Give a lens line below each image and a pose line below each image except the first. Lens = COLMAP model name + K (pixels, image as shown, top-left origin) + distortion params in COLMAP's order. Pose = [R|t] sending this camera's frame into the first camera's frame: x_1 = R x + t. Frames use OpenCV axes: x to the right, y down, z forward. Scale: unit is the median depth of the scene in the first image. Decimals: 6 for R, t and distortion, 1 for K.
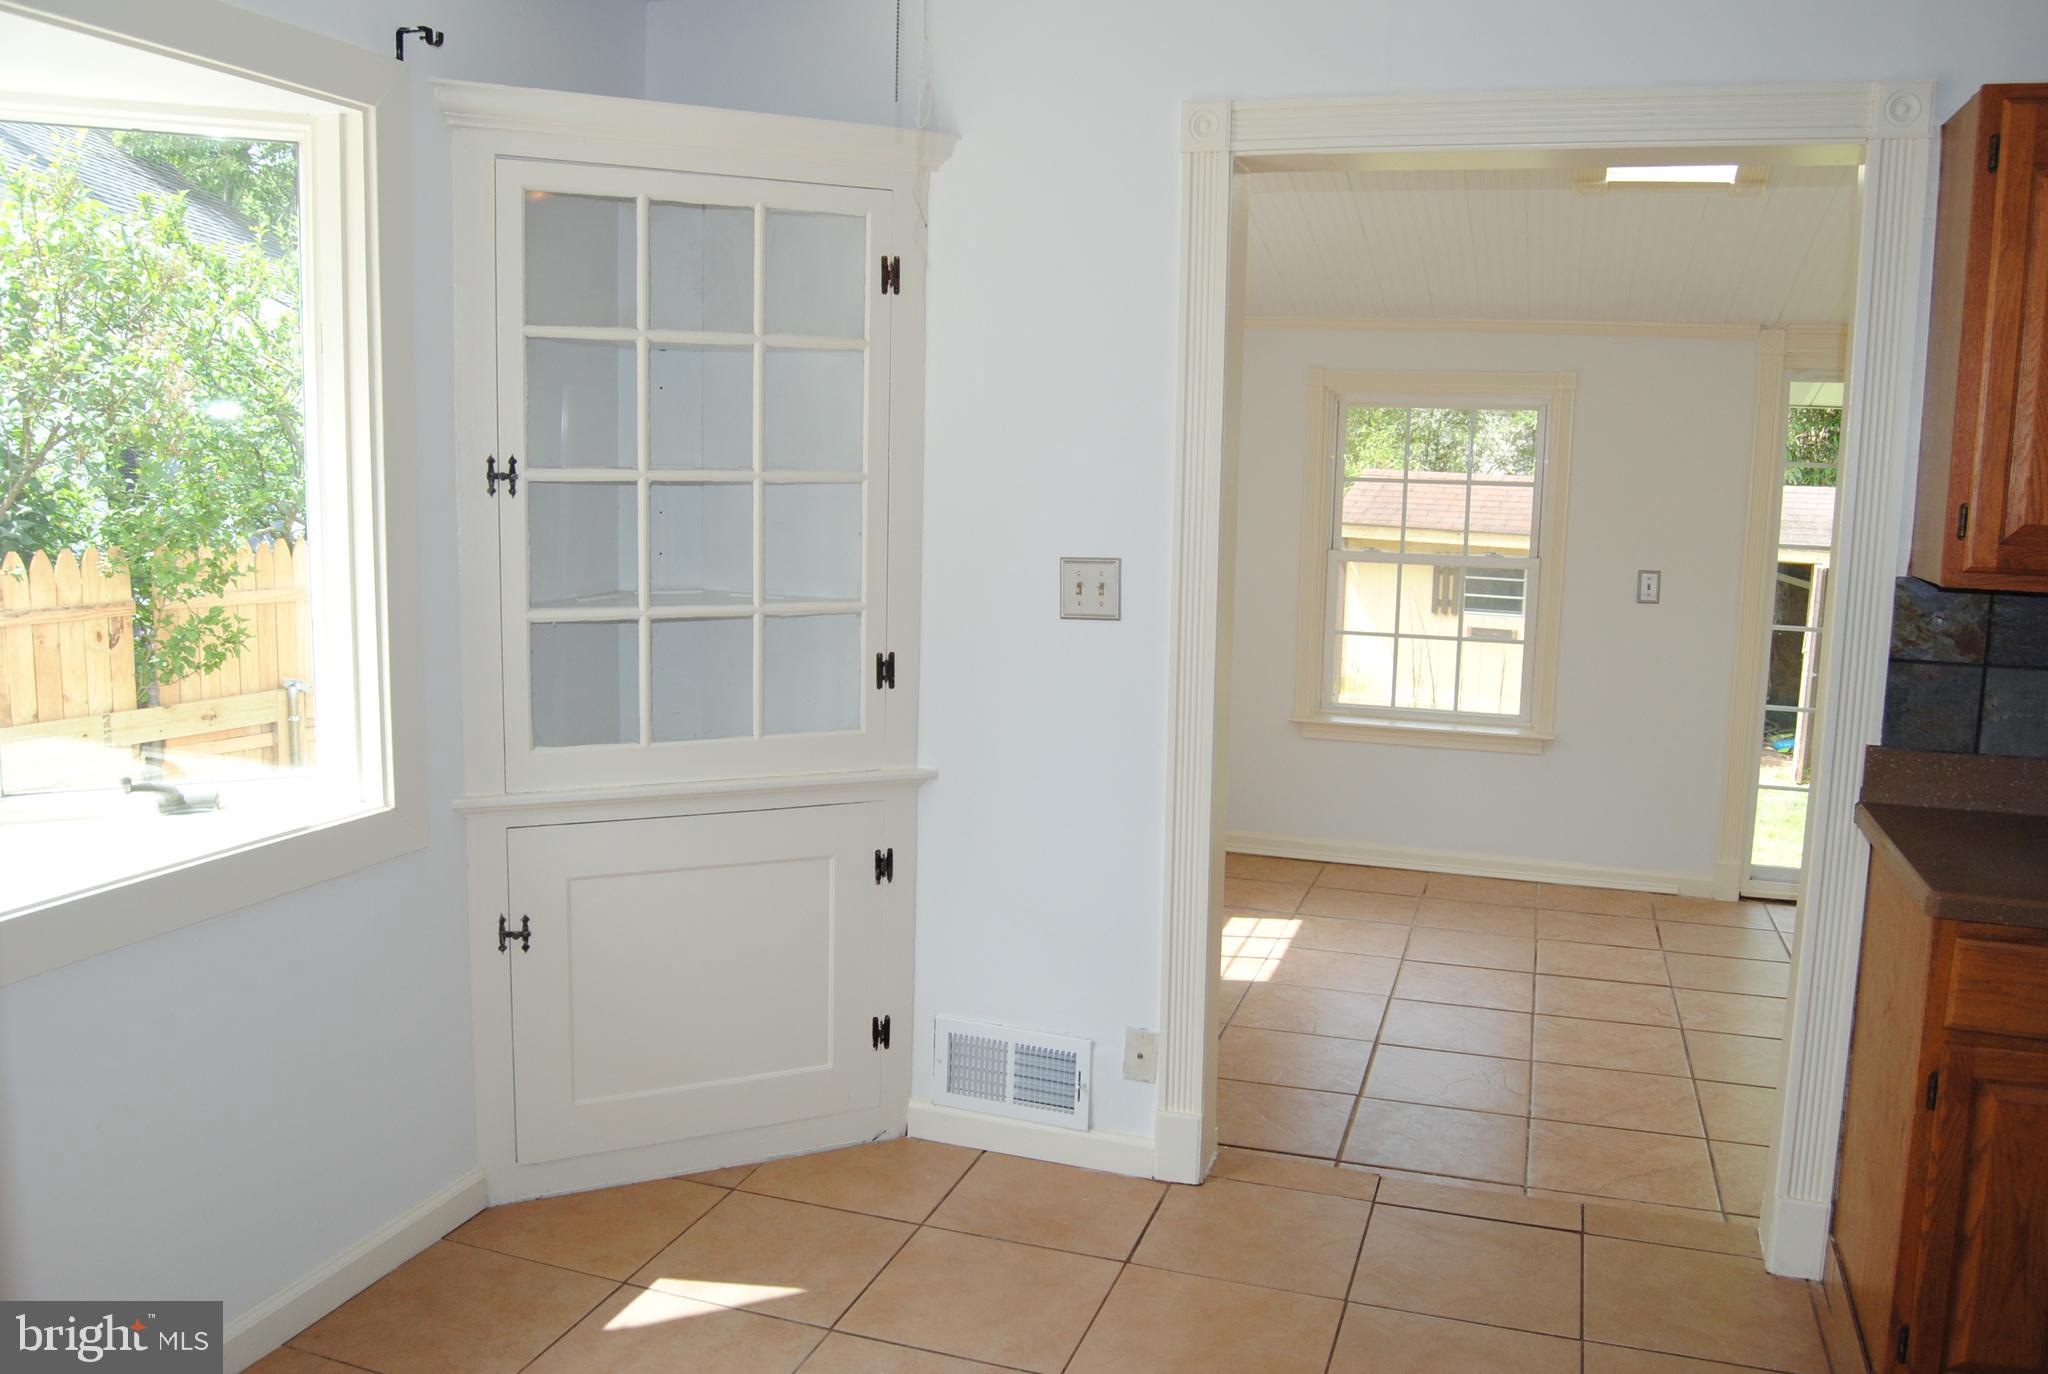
lens RADIAL K [[1648.3, 0, 1027.7], [0, 1648.3, 674.6], [0, 0, 1]] dist [-0.094071, 0.032588]
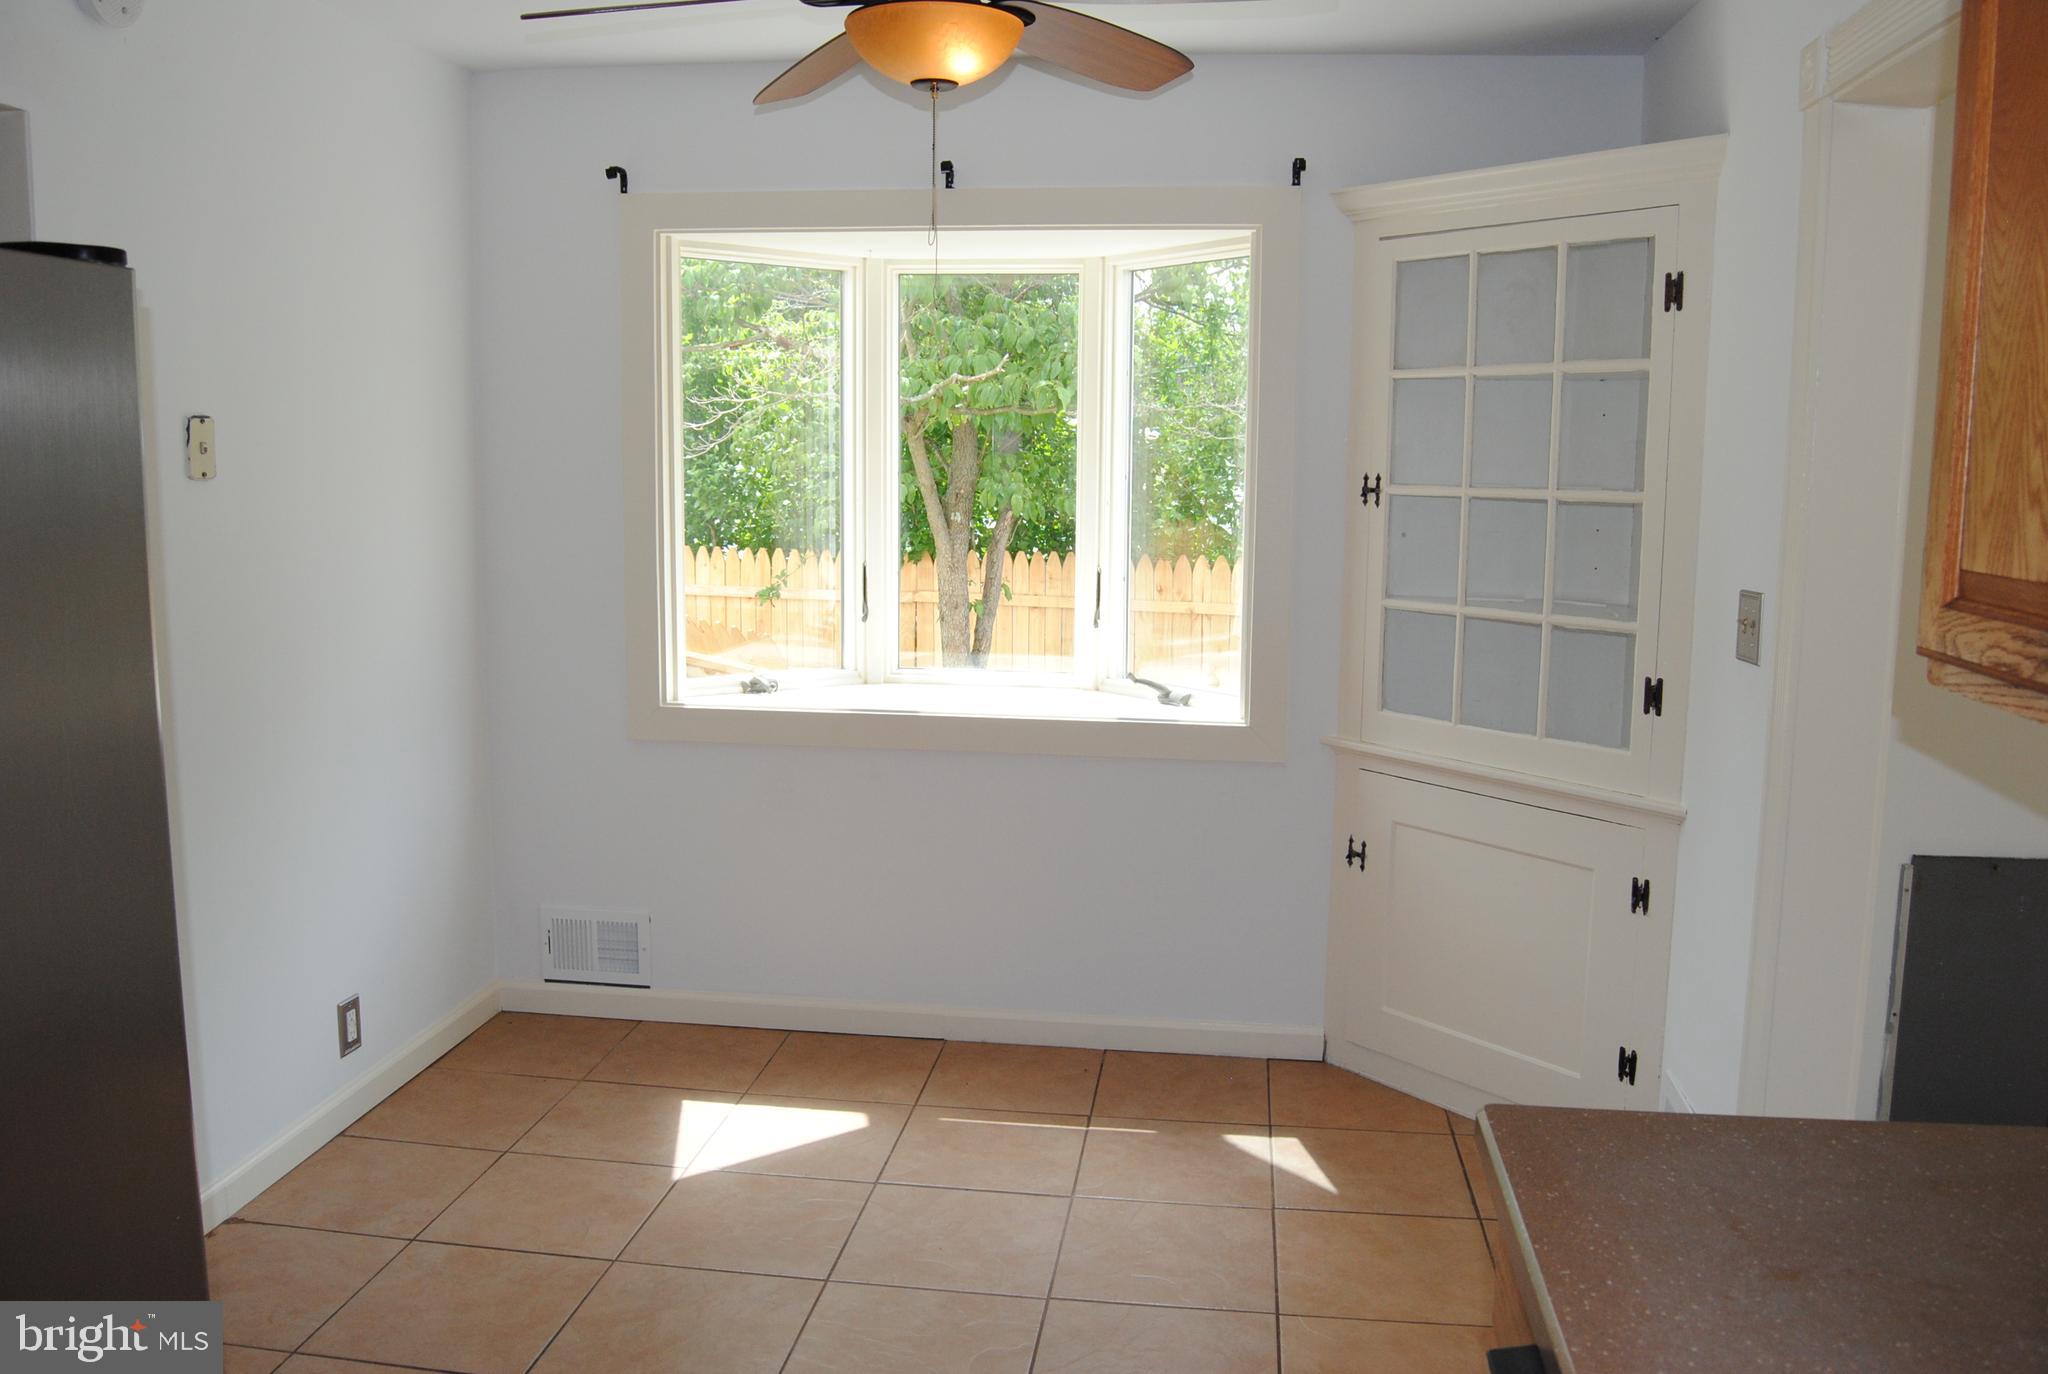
lens RADIAL K [[1648.3, 0, 1027.7], [0, 1648.3, 674.6], [0, 0, 1]] dist [-0.094071, 0.032588]
pose [[0.181429, 0.113101, -0.976878, 0.863584], [-0.135618, 0.986751, 0.089057, -0.055721], [0.974008, 0.116325, 0.194364, 0.493075]]
